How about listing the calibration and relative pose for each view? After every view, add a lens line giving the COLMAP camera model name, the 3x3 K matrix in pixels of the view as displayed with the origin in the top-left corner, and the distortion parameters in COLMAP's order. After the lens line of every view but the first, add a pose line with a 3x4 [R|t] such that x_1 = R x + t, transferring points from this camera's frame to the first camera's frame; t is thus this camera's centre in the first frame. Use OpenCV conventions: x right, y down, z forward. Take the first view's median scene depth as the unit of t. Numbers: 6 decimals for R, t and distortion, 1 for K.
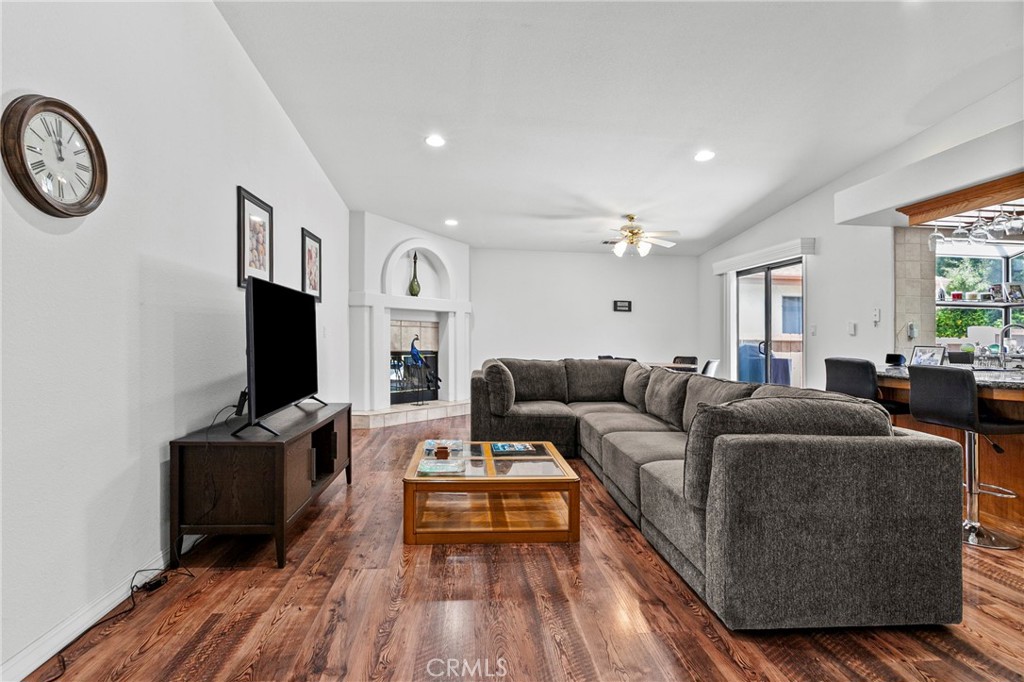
lens RADIAL K [[505.1, 0, 510.0], [0, 505.1, 336.6], [0, 0, 1]] dist [-0.000001, -0.000119]
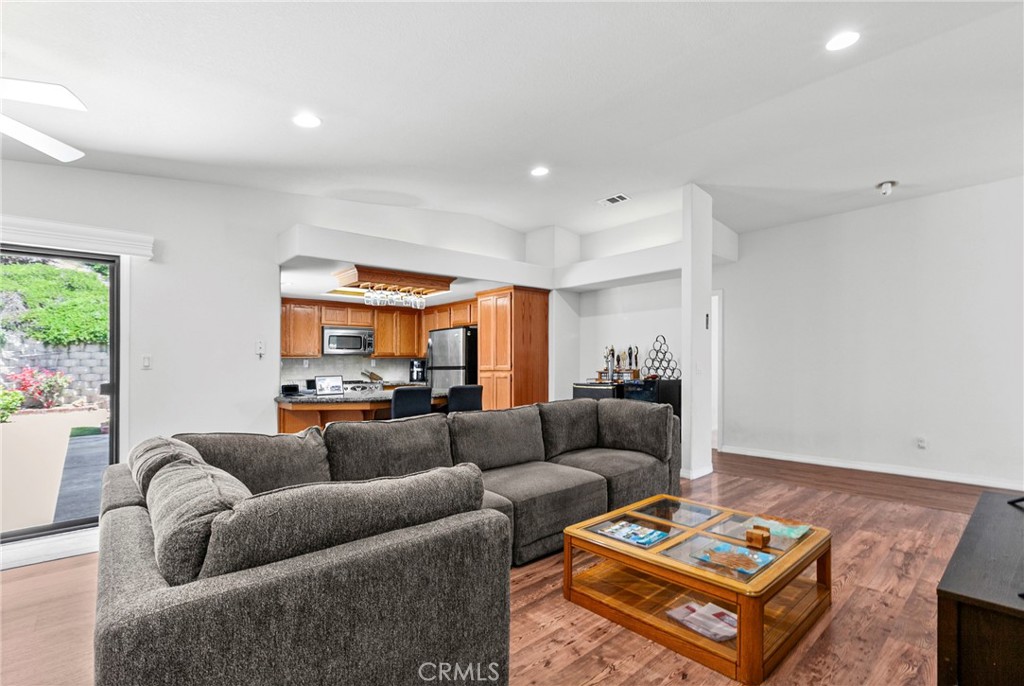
lens RADIAL K [[471.0, 0, 508.2], [0, 471.0, 342.0], [0, 0, 1]] dist [0.000395, -0.000069]
pose [[-0.594631, -0.001514, 0.803998, -0.661858], [-0.004953, 0.999986, -0.001780, -0.085493], [-0.803984, -0.005041, -0.594630, 2.383775]]
